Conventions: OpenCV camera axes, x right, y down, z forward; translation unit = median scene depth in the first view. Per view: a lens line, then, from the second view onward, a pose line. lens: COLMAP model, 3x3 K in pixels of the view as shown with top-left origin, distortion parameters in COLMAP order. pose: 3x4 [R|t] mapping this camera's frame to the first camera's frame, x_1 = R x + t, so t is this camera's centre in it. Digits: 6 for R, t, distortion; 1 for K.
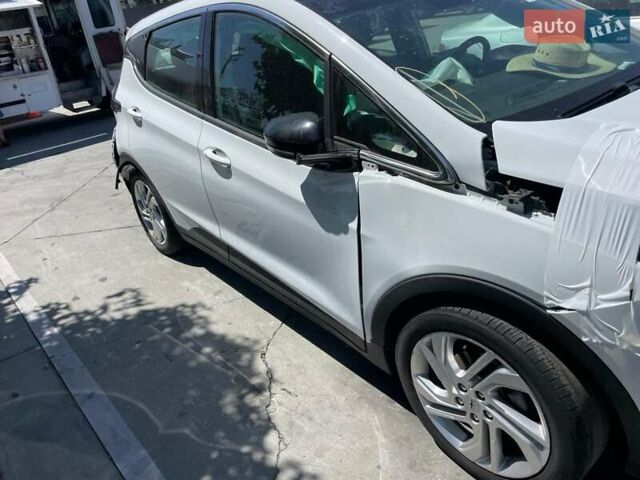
lens RADIAL K [[494.0, 0, 339.0], [0, 494.0, 241.0], [0, 0, 1]] dist [0.033681, -0.040612]
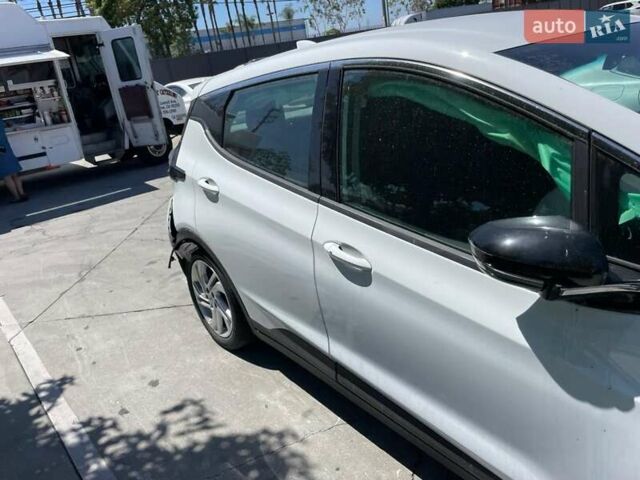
lens RADIAL K [[499.6, 0, 319.8], [0, 499.6, 240.6], [0, 0, 1]] dist [0.059184, -0.043906]
pose [[0.999190, 0.009575, -0.039090, -0.187757], [-0.013216, 0.995487, -0.093972, -0.088214], [0.038014, 0.094413, 0.994807, 0.177890]]
